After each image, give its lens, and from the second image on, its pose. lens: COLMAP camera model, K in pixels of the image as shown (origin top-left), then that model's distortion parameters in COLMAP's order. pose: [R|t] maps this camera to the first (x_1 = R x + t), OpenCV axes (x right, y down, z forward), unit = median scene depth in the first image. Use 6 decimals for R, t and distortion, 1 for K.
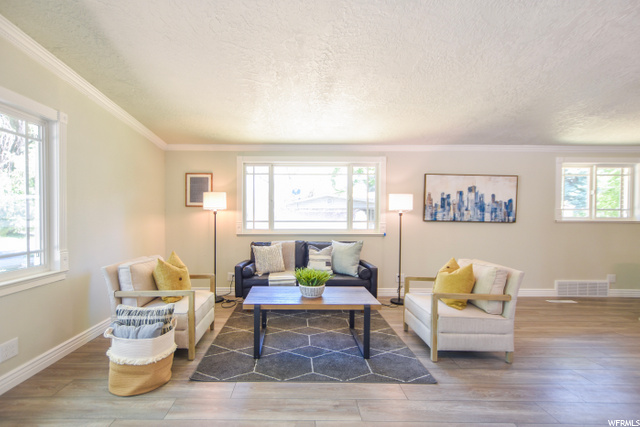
lens RADIAL K [[283.2, 0, 300.1], [0, 283.2, 218.4], [0, 0, 1]] dist [-0.002813, -0.000188]
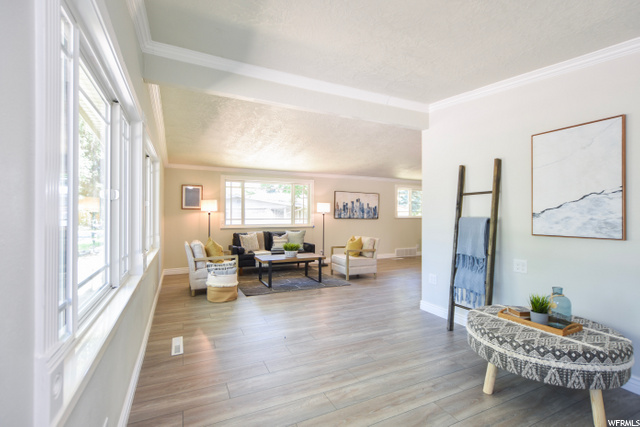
lens RADIAL K [[281.4, 0, 320.0], [0, 281.4, 213.5], [0, 0, 1]] dist [-0.028567, -0.000059]
pose [[0.905678, 0.000011, 0.423967, -0.372260], [0.006359, 0.999887, -0.013611, 0.002846], [-0.423919, 0.015024, 0.905575, -0.519498]]
